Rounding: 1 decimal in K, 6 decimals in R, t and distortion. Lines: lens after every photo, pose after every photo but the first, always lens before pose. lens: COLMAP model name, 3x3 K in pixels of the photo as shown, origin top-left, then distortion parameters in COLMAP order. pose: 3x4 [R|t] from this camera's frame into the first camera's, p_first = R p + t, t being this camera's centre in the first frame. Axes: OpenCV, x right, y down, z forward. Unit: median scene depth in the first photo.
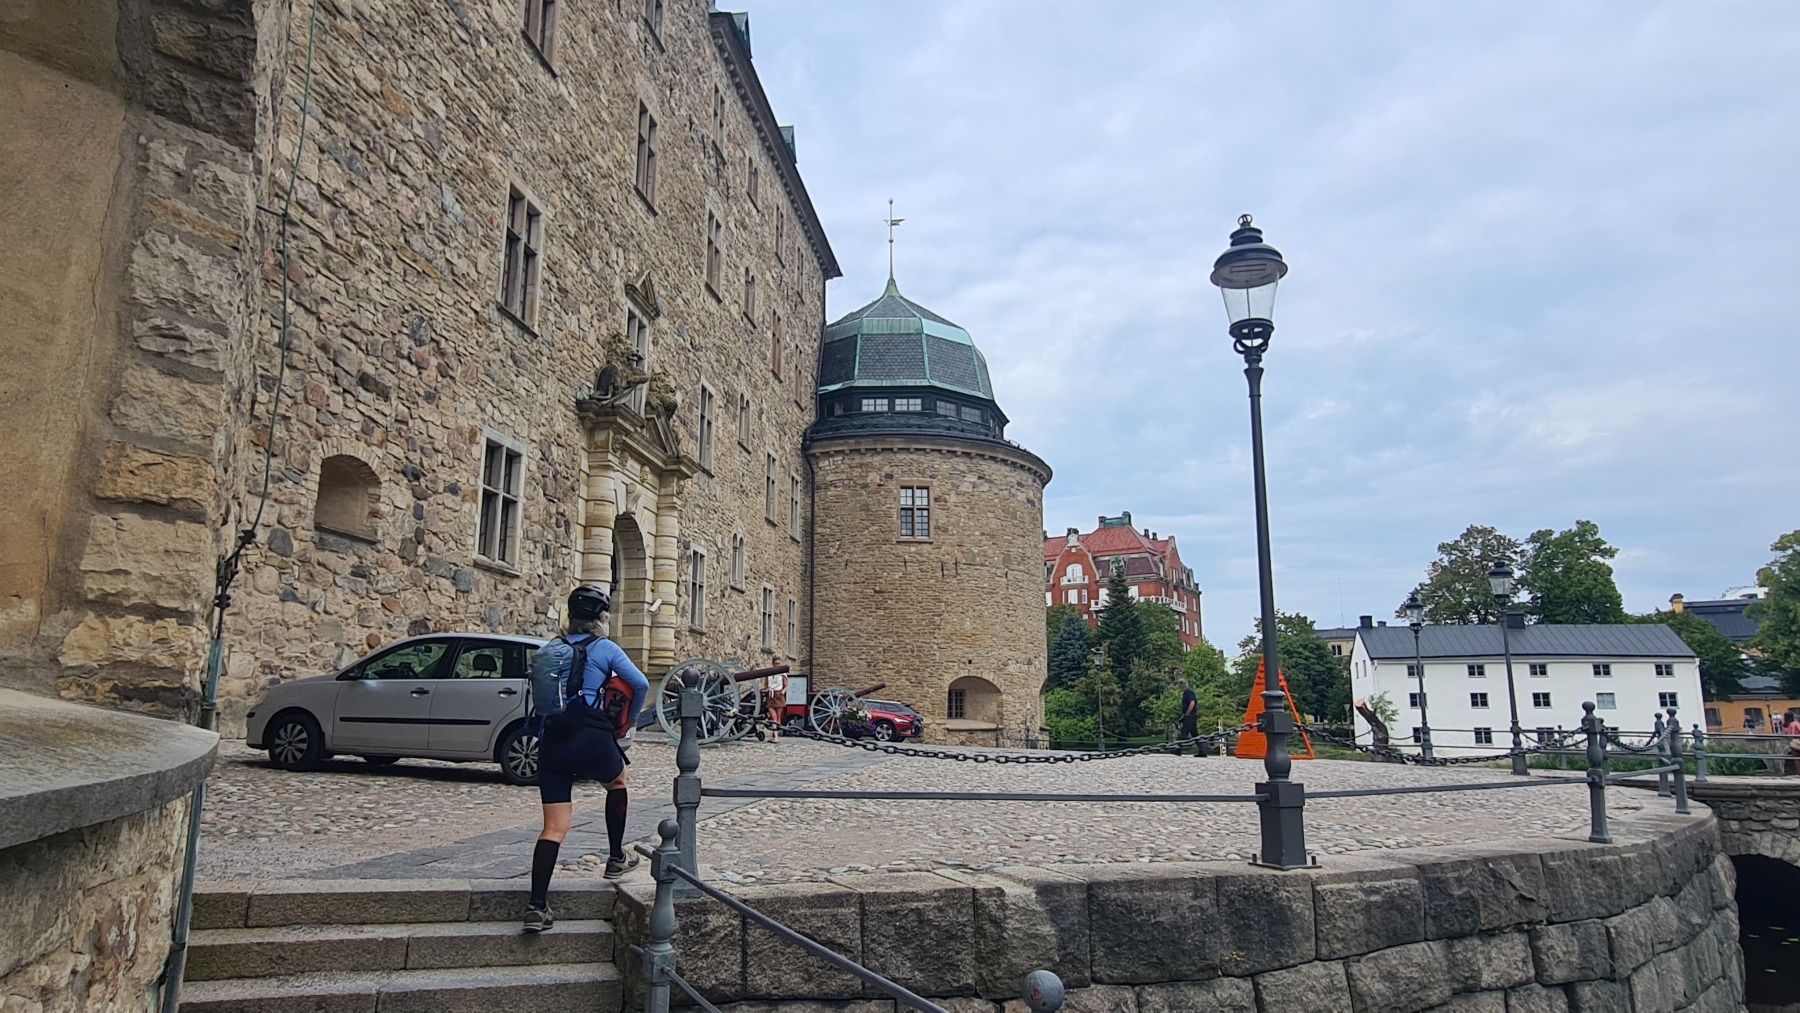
lens RADIAL K [[1066.5, 0, 884.1], [0, 1066.5, 510.1], [0, 0, 1]] dist [-0.004836, 0.000753]
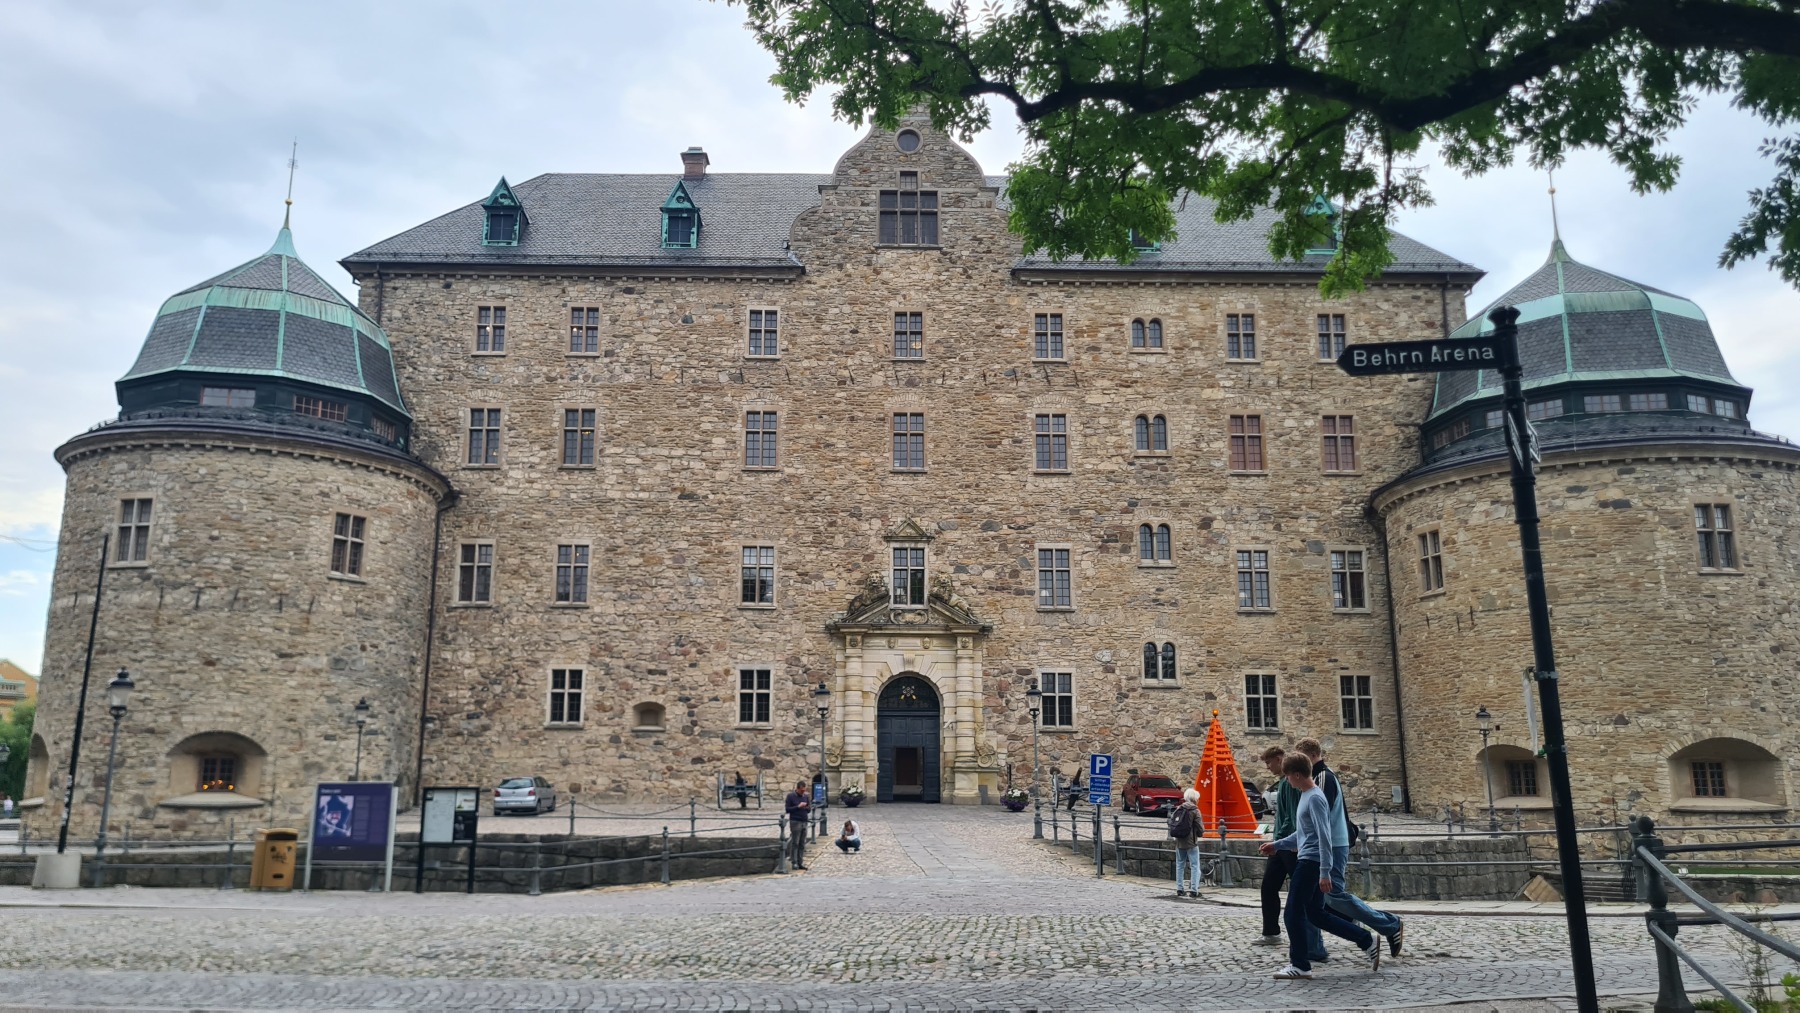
lens RADIAL K [[1376.7, 0, 877.0], [0, 1376.7, 495.7], [0, 0, 1]] dist [0.030198, -0.005275]
pose [[0.146308, -0.211336, -0.966401, 1.096347], [0.193833, 0.964101, -0.181487, 0.069036], [0.970063, -0.160767, 0.182019, 0.354580]]
